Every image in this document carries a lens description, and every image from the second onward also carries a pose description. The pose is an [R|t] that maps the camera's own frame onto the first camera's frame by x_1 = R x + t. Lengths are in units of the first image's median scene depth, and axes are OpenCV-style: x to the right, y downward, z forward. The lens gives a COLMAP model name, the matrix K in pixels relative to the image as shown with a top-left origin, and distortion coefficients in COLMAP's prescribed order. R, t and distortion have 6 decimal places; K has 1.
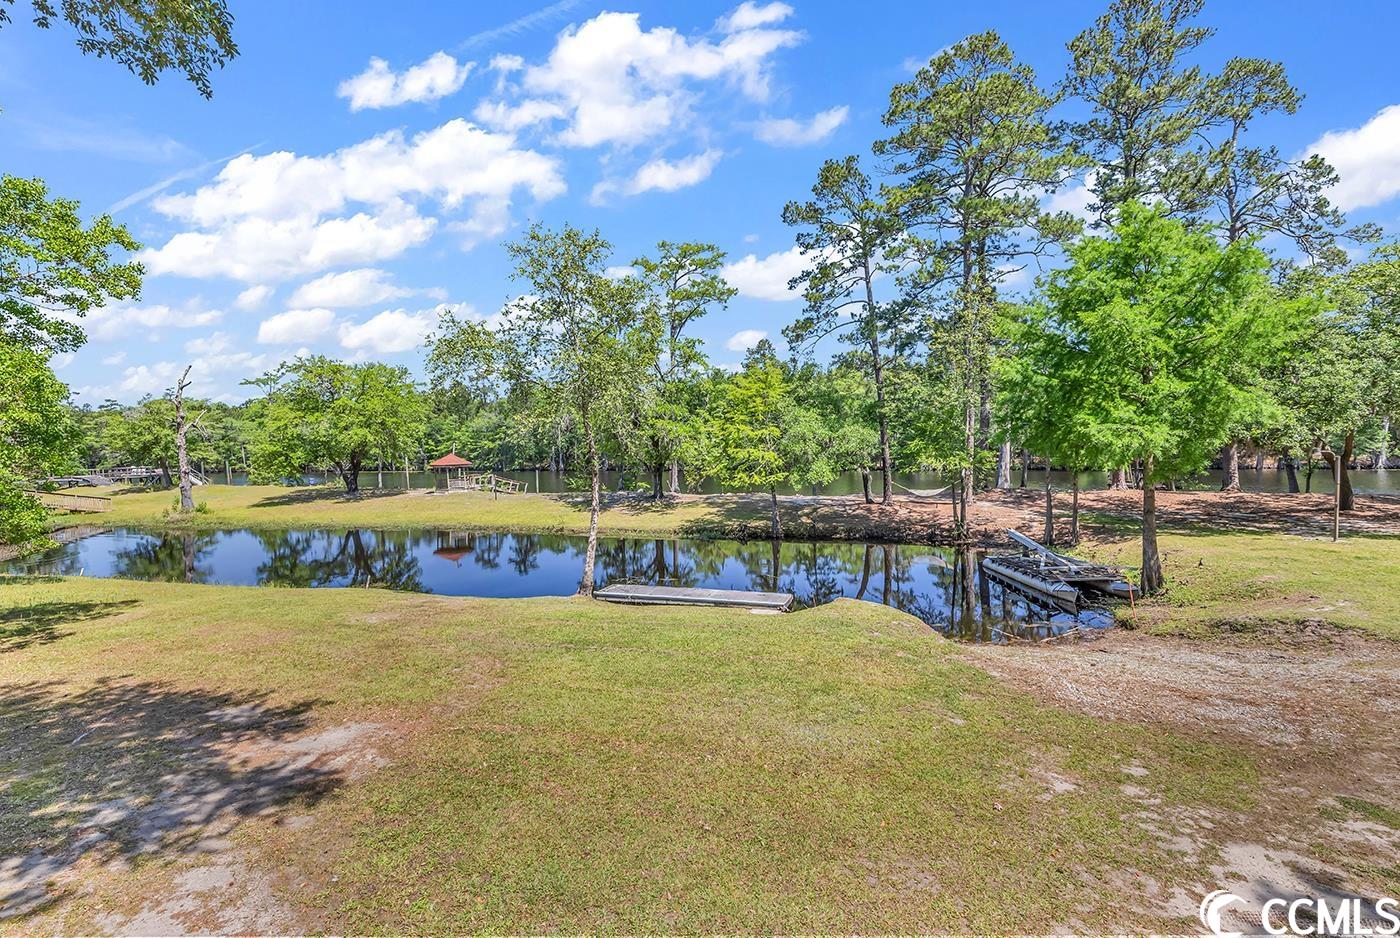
lens RADIAL K [[656.1, 0, 721.6], [0, 656.1, 468.1], [0, 0, 1]] dist [0.004095, 0.000010]
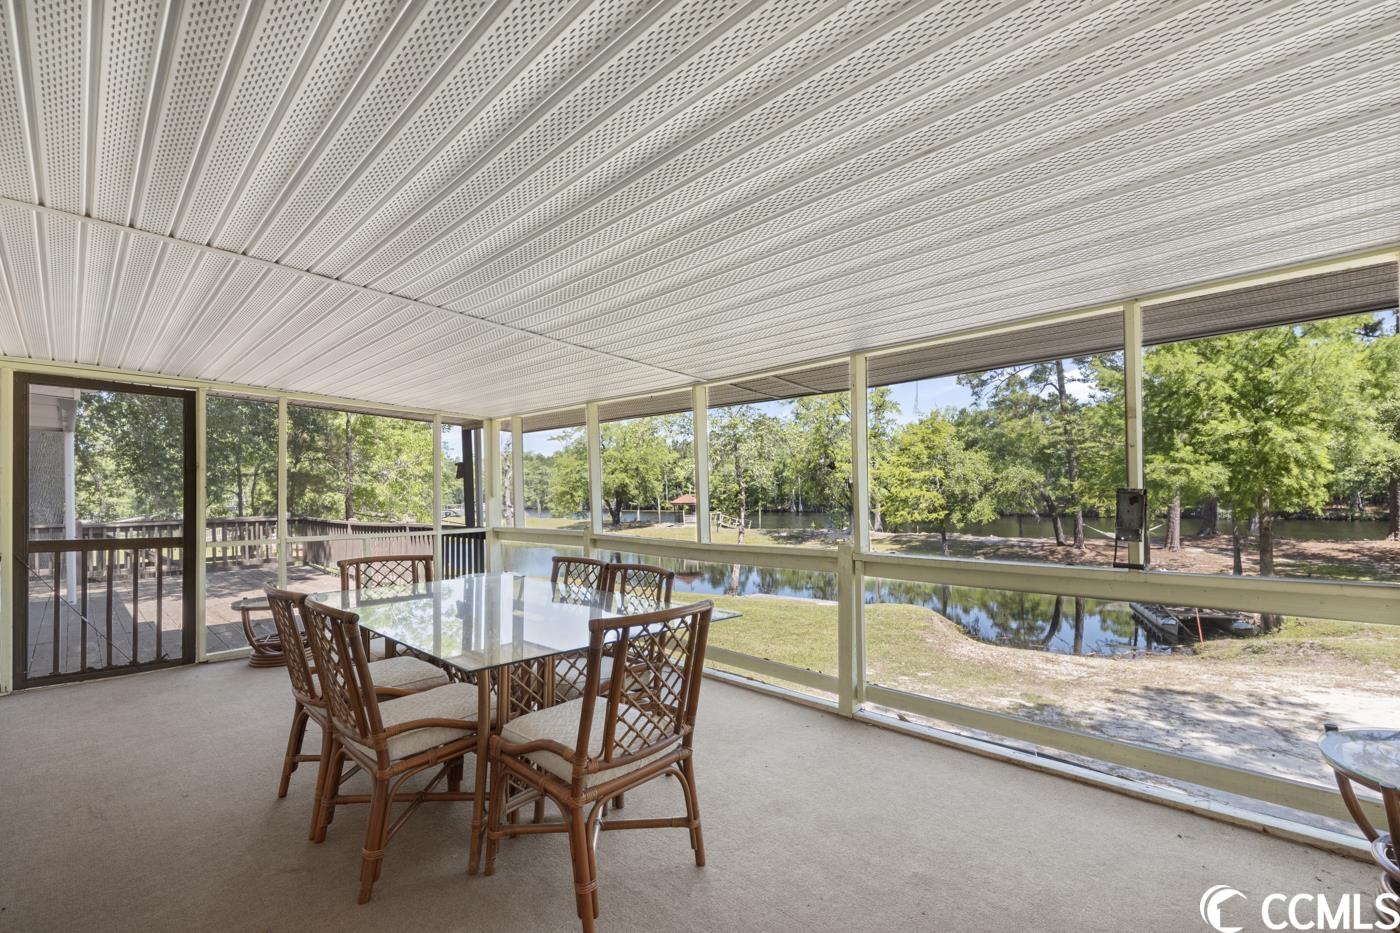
lens RADIAL K [[636.9, 0, 701.1], [0, 636.9, 485.1], [0, 0, 1]] dist [0.007245, -0.000554]
pose [[0.920977, 0.001197, -0.389616, 0.102070], [-0.017014, 0.999165, -0.037146, 0.007714], [0.389246, 0.040840, 0.920228, -0.097486]]
